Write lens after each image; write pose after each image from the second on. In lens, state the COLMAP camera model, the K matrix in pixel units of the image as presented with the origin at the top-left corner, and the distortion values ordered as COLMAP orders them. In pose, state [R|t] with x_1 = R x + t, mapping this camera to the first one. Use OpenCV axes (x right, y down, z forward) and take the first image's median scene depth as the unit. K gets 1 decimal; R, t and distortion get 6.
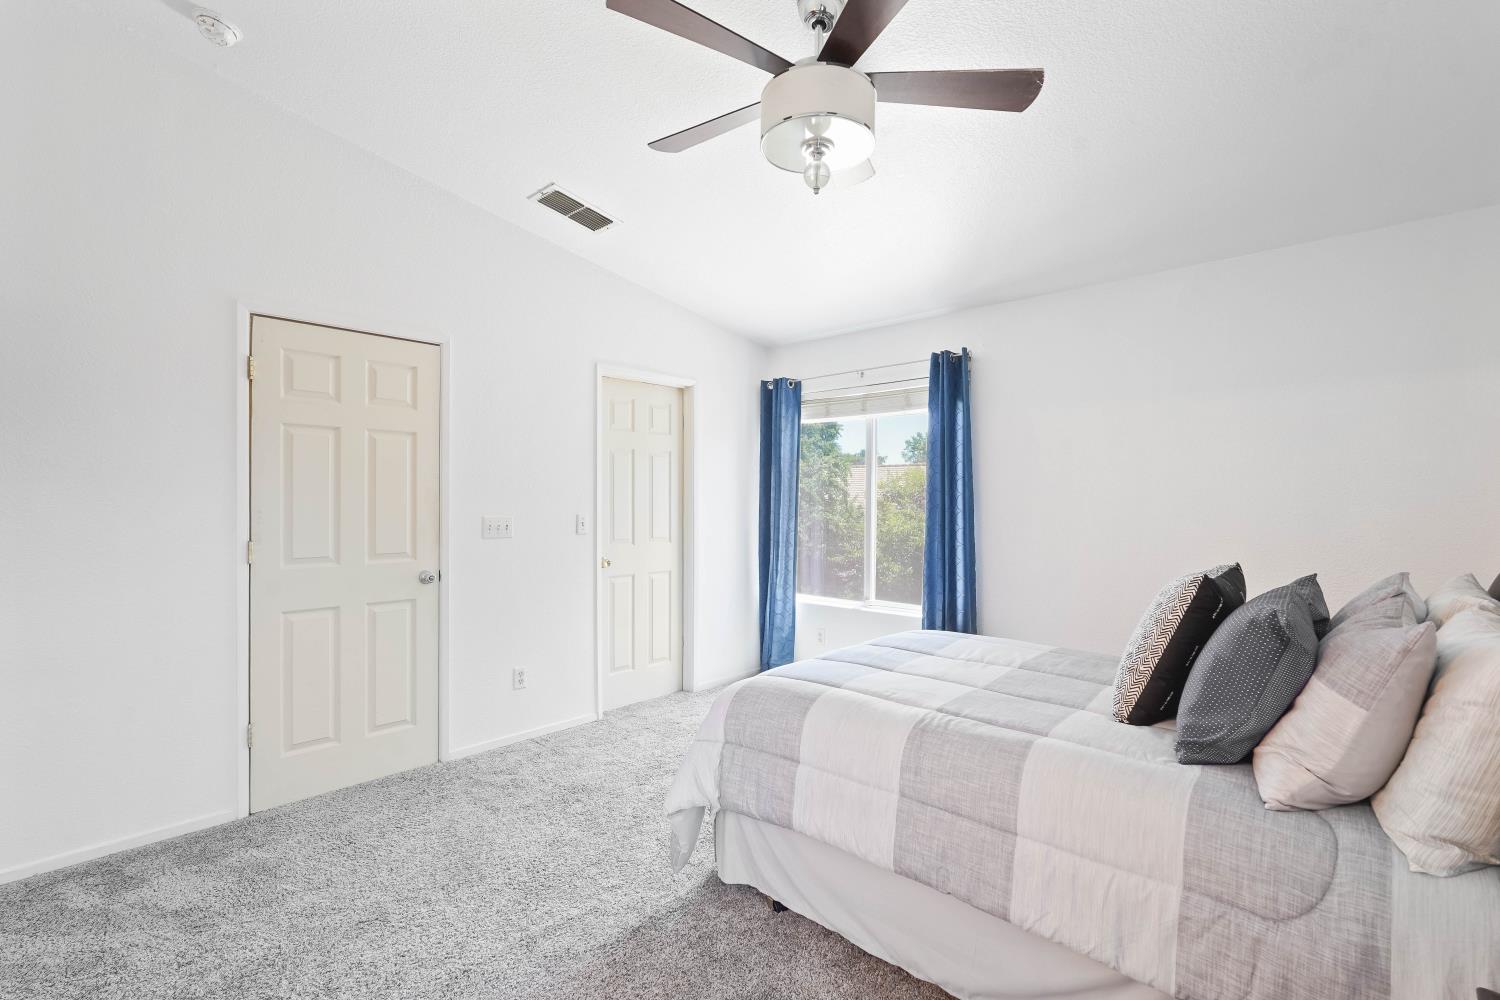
lens RADIAL K [[677.0, 0, 760.6], [0, 677.0, 504.3], [0, 0, 1]] dist [-0.001350, 0.001561]
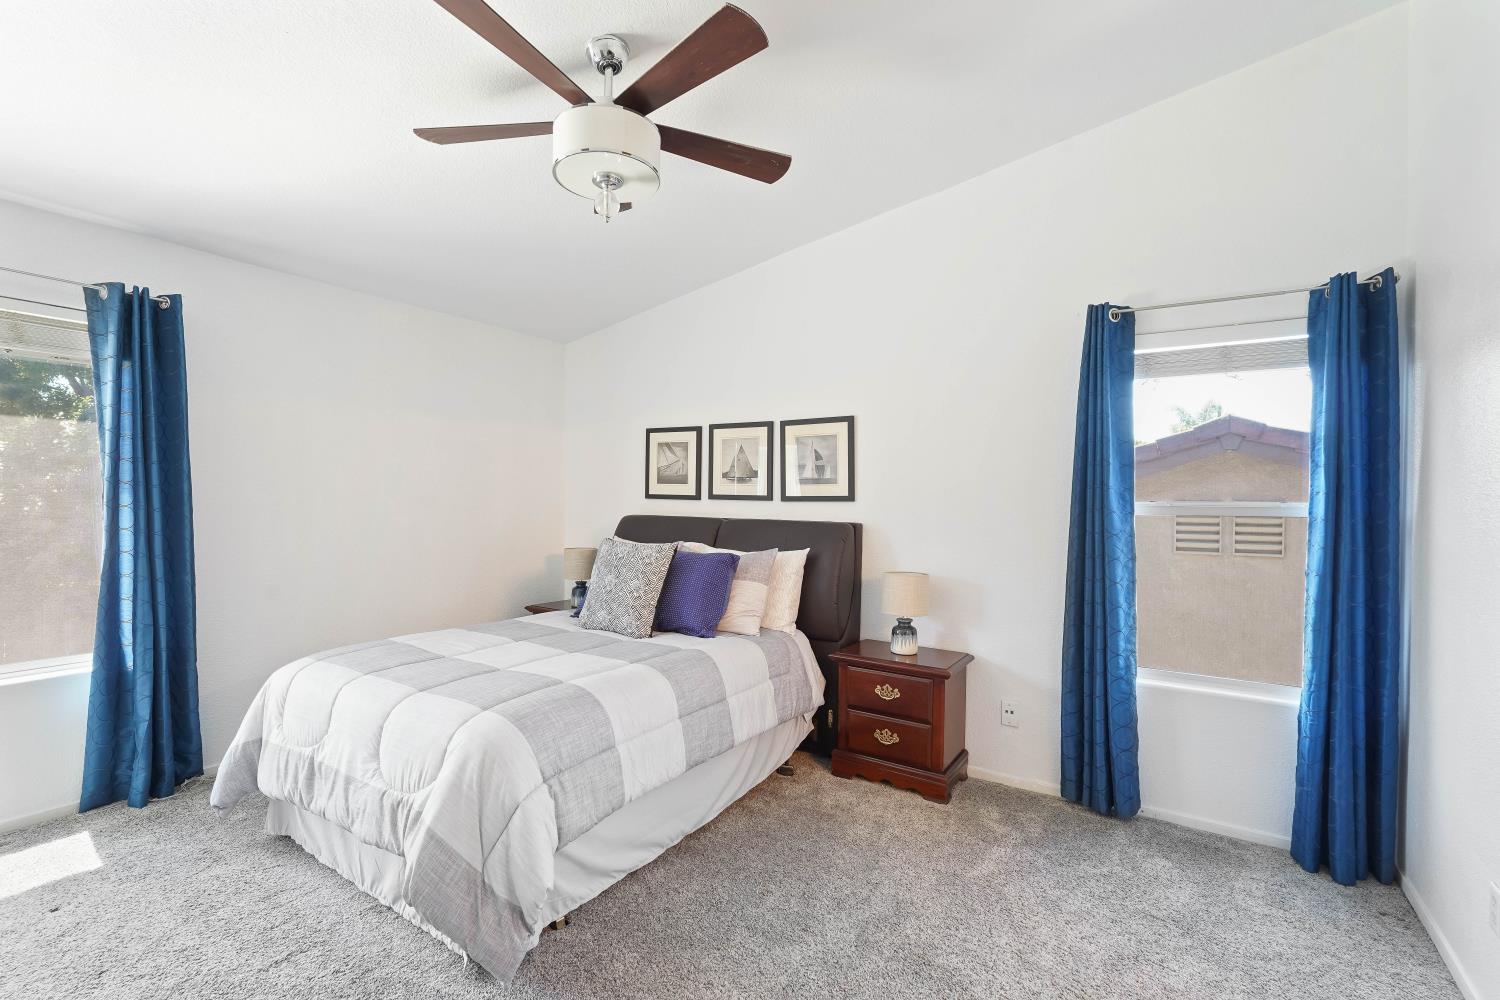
lens RADIAL K [[677.0, 0, 759.4], [0, 677.0, 507.2], [0, 0, 1]] dist [-0.001350, 0.001561]
pose [[-0.162760, -0.016180, 0.986533, -1.122823], [-0.002258, 0.999869, 0.016027, -0.023689], [-0.986663, 0.000381, -0.162775, 1.011828]]
